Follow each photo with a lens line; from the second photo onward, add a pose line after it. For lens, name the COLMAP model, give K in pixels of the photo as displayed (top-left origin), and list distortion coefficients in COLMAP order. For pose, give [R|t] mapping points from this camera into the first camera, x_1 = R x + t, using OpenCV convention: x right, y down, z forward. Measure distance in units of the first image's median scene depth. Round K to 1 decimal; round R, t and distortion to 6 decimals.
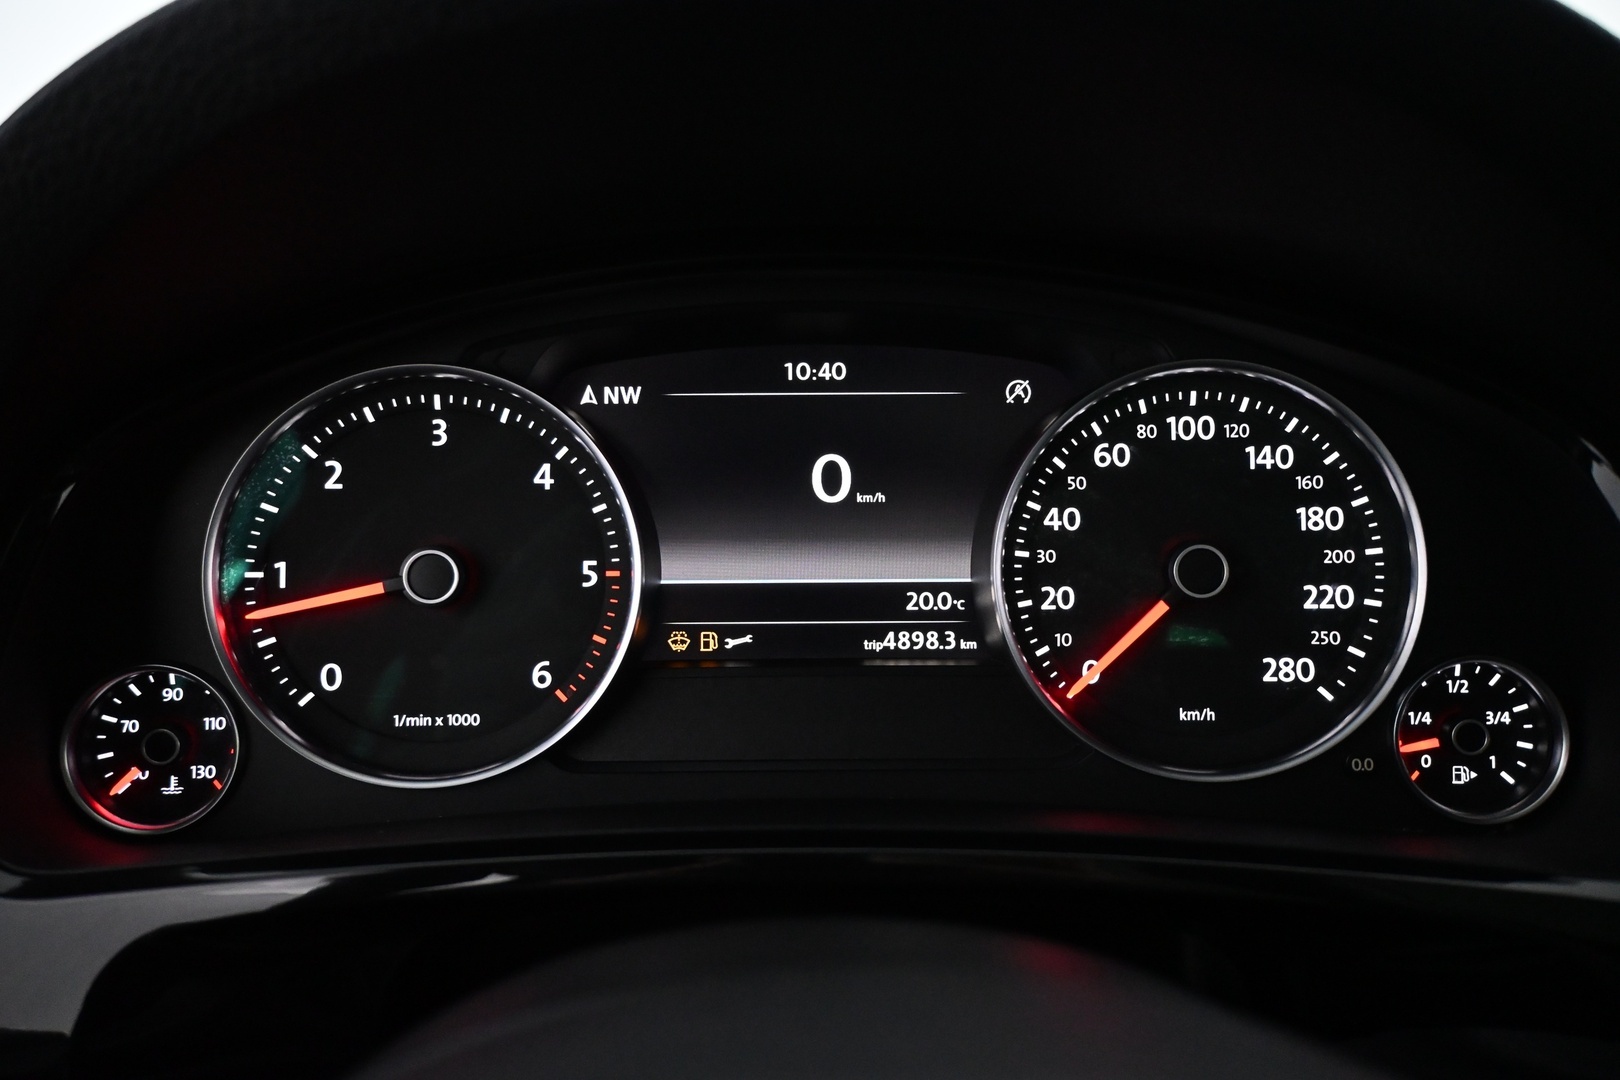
lens RADIAL K [[1250.7, 0, 813.8], [0, 1250.7, 530.8], [0, 0, 1]] dist [-0.010963, -0.000139]
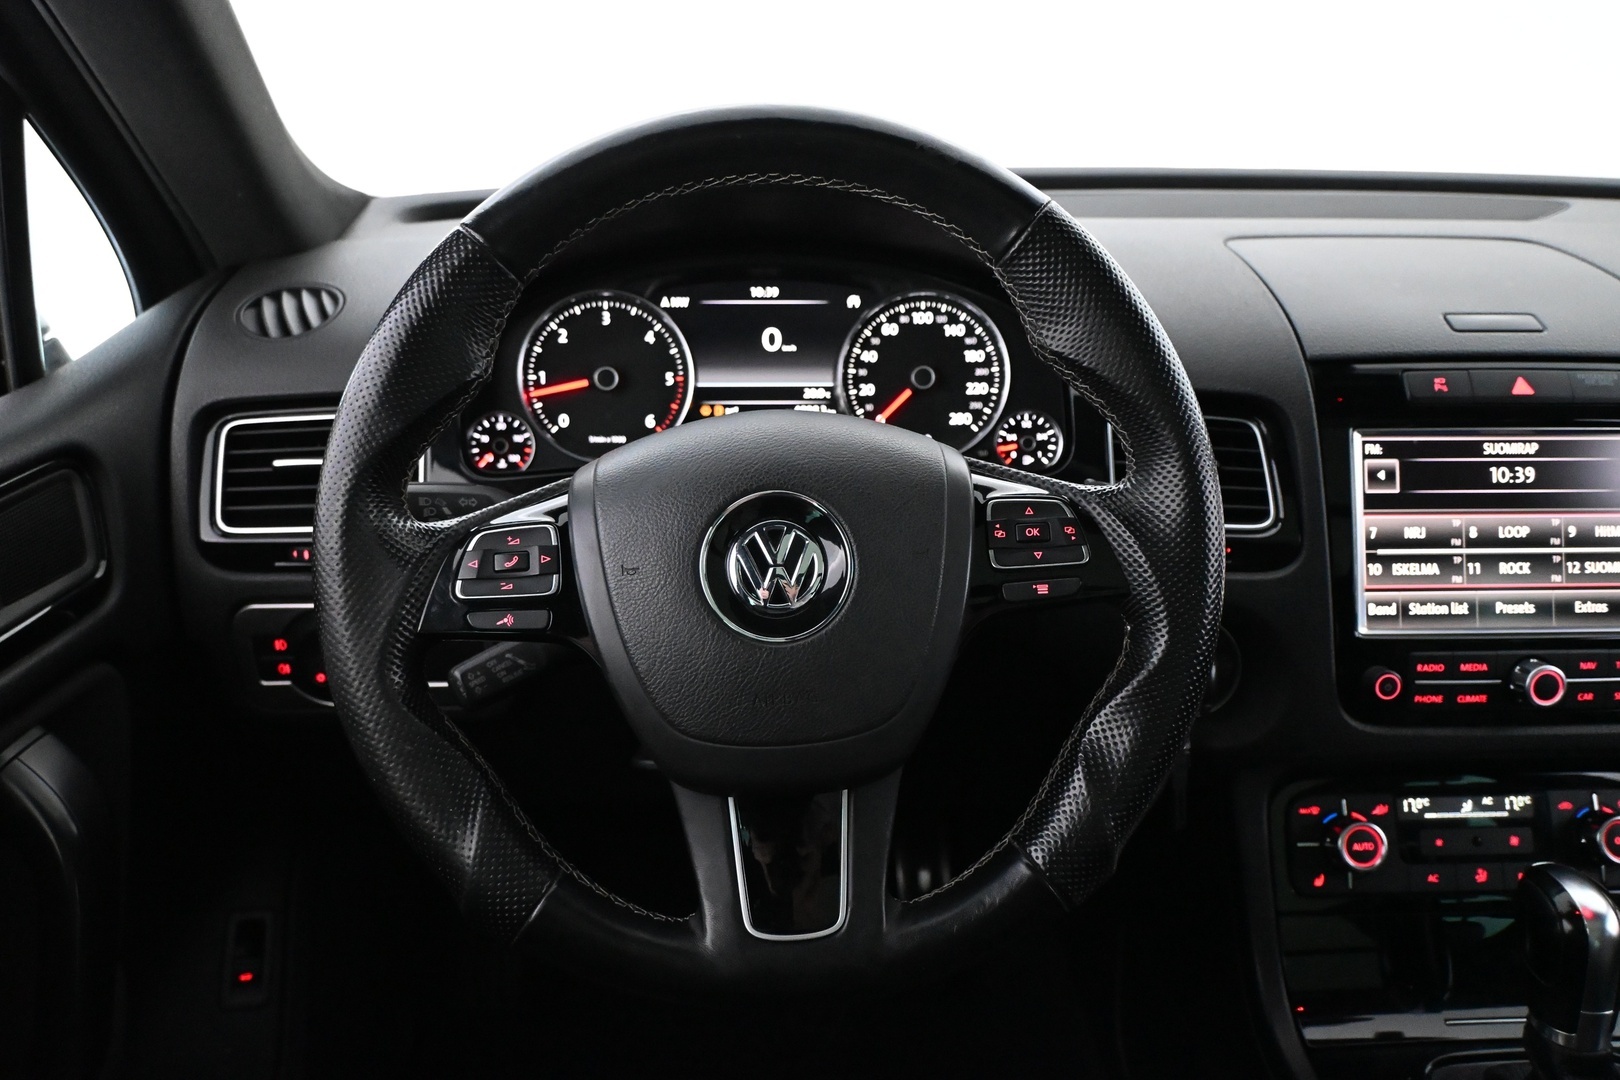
lens RADIAL K [[1227.5, 0, 819.3], [0, 1227.5, 533.3], [0, 0, 1]] dist [-0.002957, -0.006558]
pose [[0.998687, -0.003962, 0.051079, -0.016900], [-0.000256, 0.996608, 0.082295, 0.137023], [-0.051232, -0.082200, 0.995298, -1.379197]]
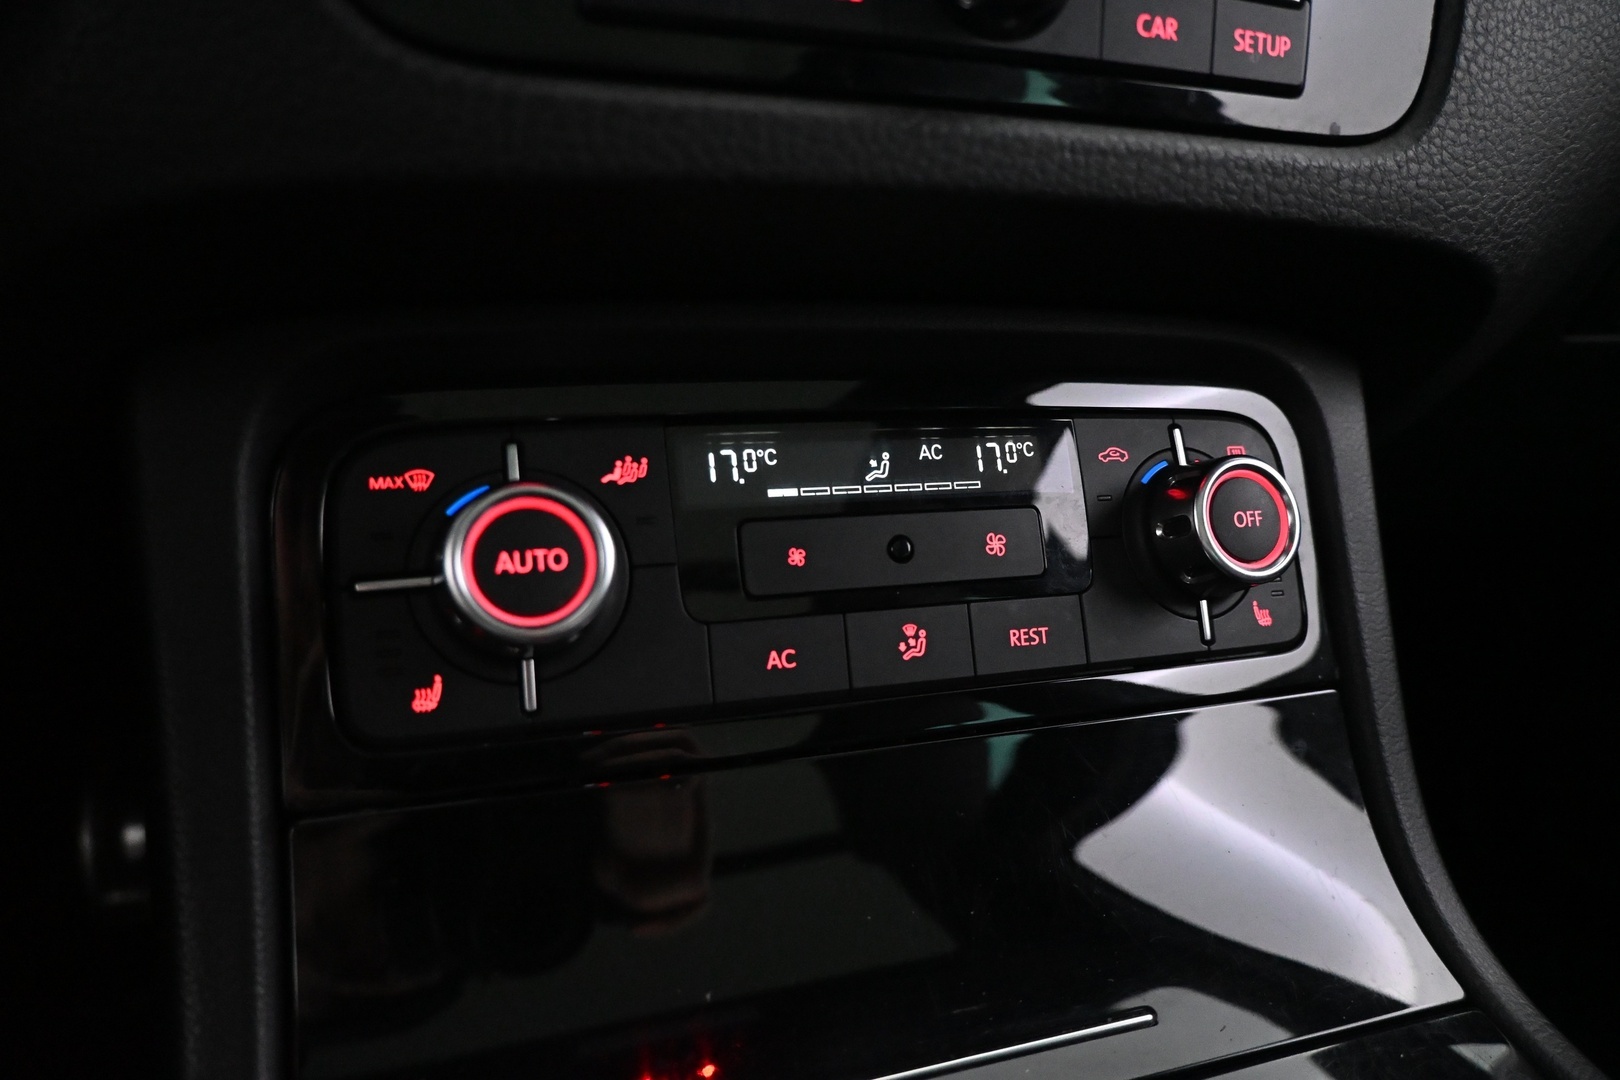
lens RADIAL K [[1104.7, 0, 813.1], [0, 1104.7, 539.7], [0, 0, 1]] dist [-0.002784, -0.001018]
pose [[0.941362, -0.052092, 0.333352, 0.967432], [0.019257, 0.994694, 0.101056, 0.779491], [-0.336848, -0.088710, 0.937371, 0.035627]]
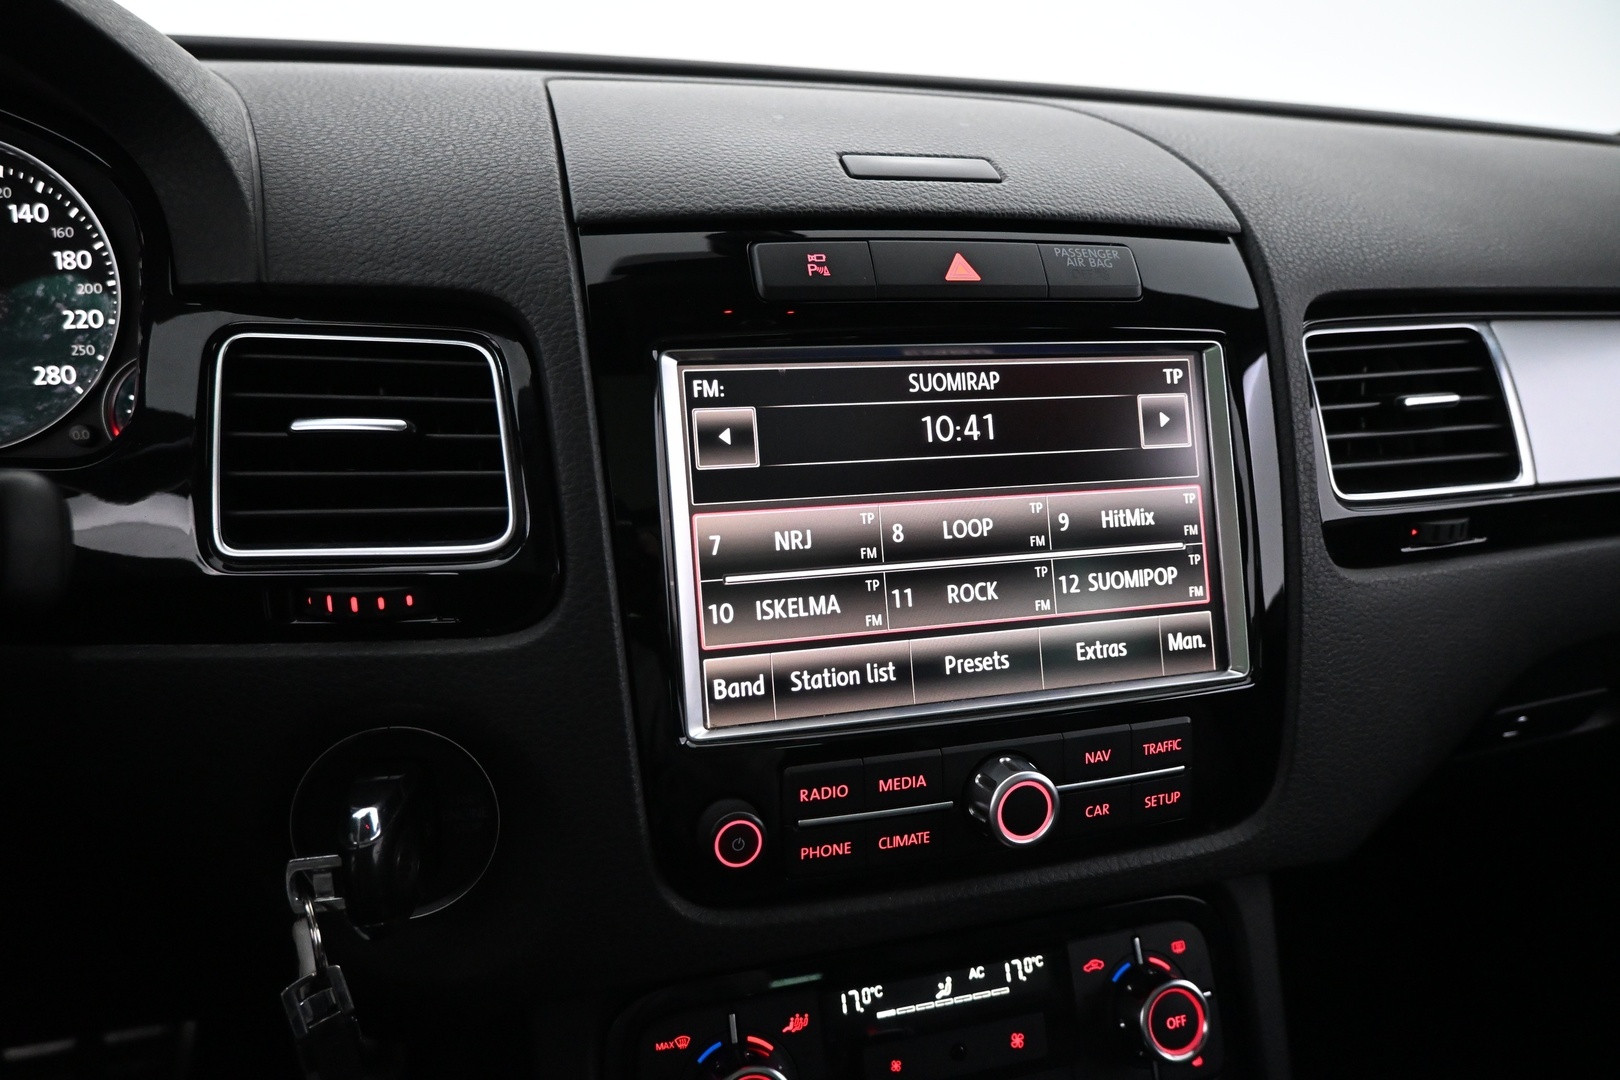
lens RADIAL K [[1104.7, 0, 811.8], [0, 1104.7, 539.3], [0, 0, 1]] dist [-0.002784, -0.001018]
pose [[0.960872, -0.062183, 0.269921, 0.825993], [0.041029, 0.995678, 0.083324, 0.220297], [-0.273935, -0.068989, 0.959270, -0.358239]]
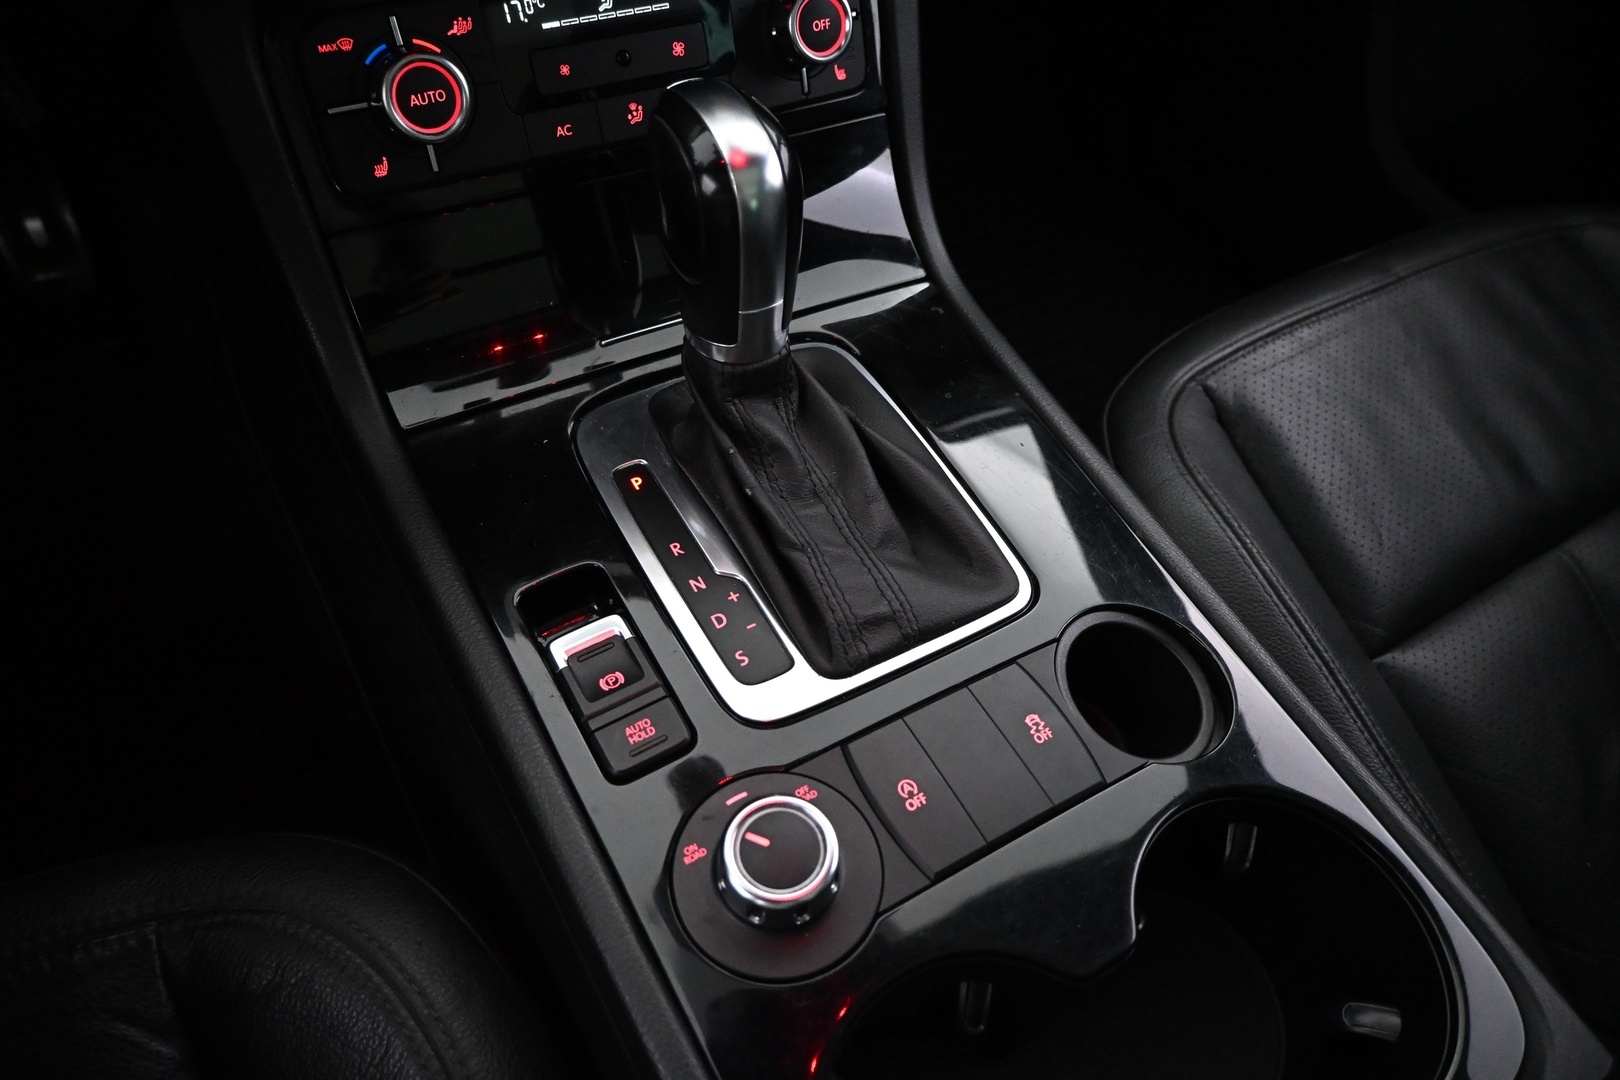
lens RADIAL K [[1104.7, 0, 816.3], [0, 1104.7, 540.2], [0, 0, 1]] dist [-0.002784, -0.001018]
pose [[0.861509, -0.334066, 0.382363, 0.784237], [0.005967, 0.759675, 0.650275, 0.463944], [-0.507707, -0.557936, 0.656461, -0.553609]]
